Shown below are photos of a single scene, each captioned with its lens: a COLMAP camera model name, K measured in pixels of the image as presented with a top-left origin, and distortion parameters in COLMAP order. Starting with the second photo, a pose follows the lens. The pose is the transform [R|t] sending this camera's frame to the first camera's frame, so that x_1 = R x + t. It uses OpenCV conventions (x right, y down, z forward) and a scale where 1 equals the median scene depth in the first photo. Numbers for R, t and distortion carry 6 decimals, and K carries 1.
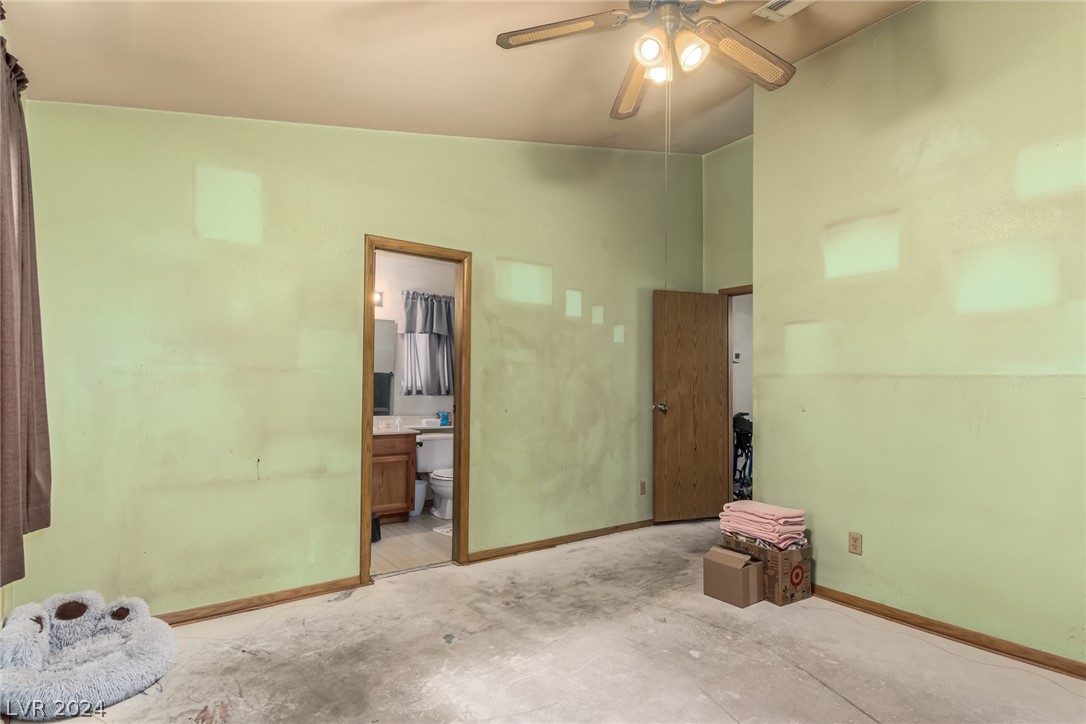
lens RADIAL K [[572.7, 0, 547.2], [0, 572.7, 361.7], [0, 0, 1]] dist [0.012058, -0.000016]
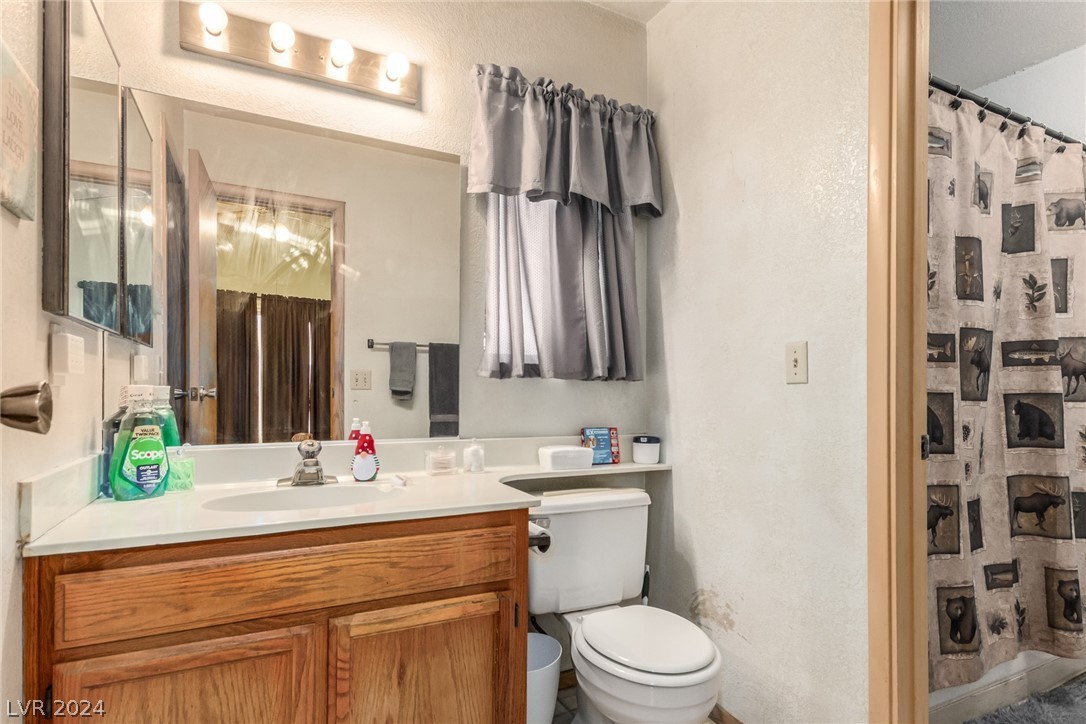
lens RADIAL K [[572.7, 0, 542.8], [0, 572.7, 359.8], [0, 0, 1]] dist [0.012058, -0.000016]
pose [[0.984059, -0.016509, -0.177075, -0.157666], [0.013553, 0.999748, -0.017892, 0.054409], [0.177326, 0.015207, 0.984035, 0.670223]]
